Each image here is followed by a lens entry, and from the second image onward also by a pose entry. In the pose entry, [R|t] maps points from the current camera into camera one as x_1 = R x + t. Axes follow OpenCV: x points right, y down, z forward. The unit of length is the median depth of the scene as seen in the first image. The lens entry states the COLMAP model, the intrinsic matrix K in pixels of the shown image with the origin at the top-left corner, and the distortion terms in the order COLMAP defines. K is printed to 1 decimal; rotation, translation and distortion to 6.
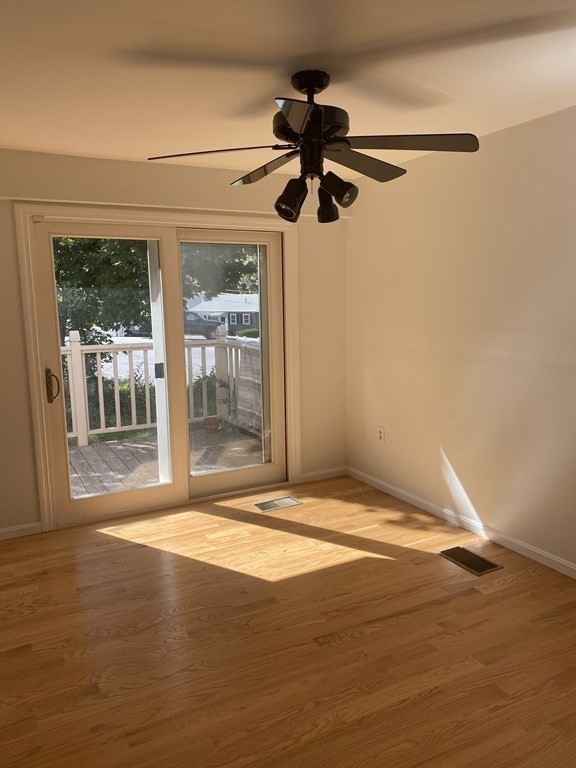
lens RADIAL K [[581.3, 0, 286.0], [0, 581.3, 390.1], [0, 0, 1]] dist [0.012723, -0.001102]
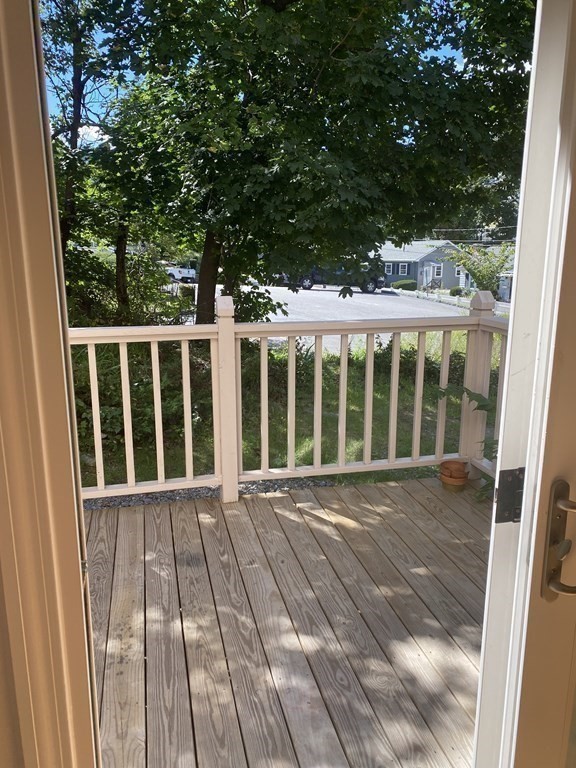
lens RADIAL K [[581.3, 0, 286.6], [0, 581.3, 380.1], [0, 0, 1]] dist [0.012723, -0.001102]
pose [[0.969455, 0.070933, -0.234787, -0.144418], [-0.054419, 0.995615, 0.076091, -0.059461], [0.239155, -0.060990, 0.969064, 0.398460]]
